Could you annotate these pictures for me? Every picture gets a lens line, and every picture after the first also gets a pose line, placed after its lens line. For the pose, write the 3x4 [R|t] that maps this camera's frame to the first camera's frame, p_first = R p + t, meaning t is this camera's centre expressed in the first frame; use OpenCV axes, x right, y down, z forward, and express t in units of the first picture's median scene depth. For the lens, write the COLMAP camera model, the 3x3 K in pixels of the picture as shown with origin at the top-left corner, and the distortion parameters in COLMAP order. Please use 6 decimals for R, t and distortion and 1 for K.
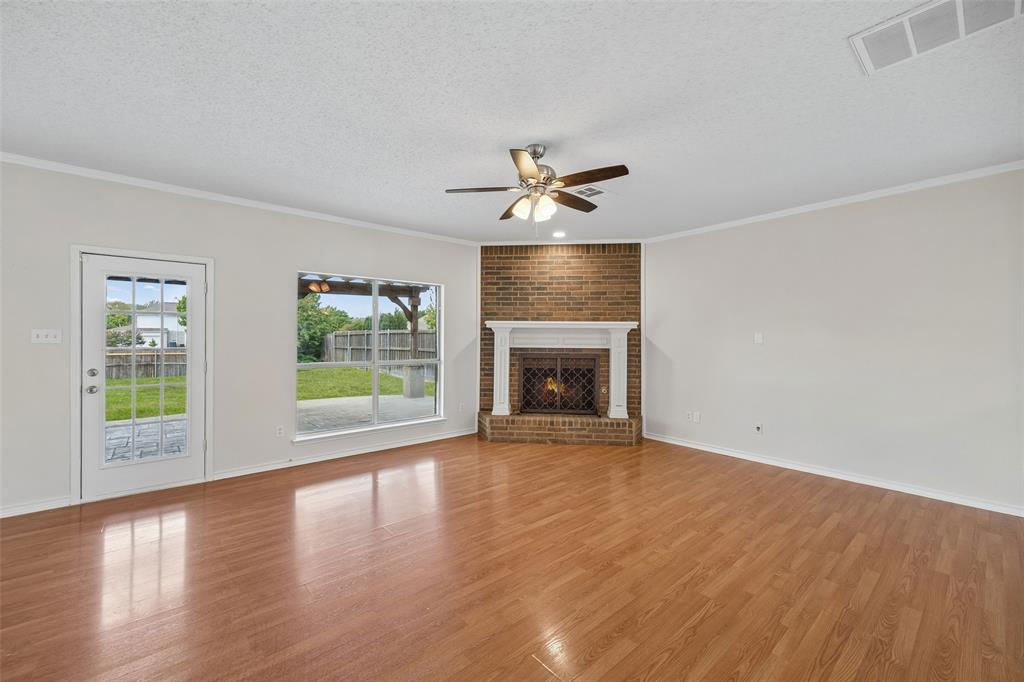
lens RADIAL K [[407.8, 0, 512.9], [0, 407.8, 337.1], [0, 0, 1]] dist [0.001550, 0.000780]
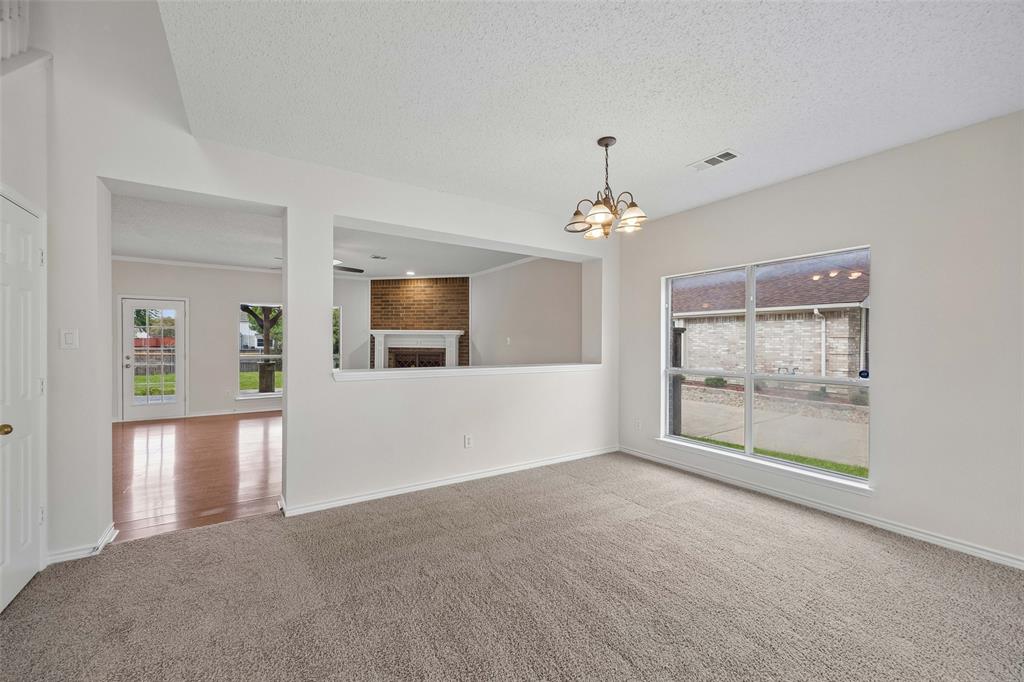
lens RADIAL K [[407.8, 0, 511.6], [0, 407.8, 343.3], [0, 0, 1]] dist [0.001550, 0.000780]
pose [[0.992304, 0.001824, -0.123812, 0.639231], [-0.001085, 0.999981, 0.006037, 0.001257], [0.123821, -0.005856, 0.992287, -0.444750]]
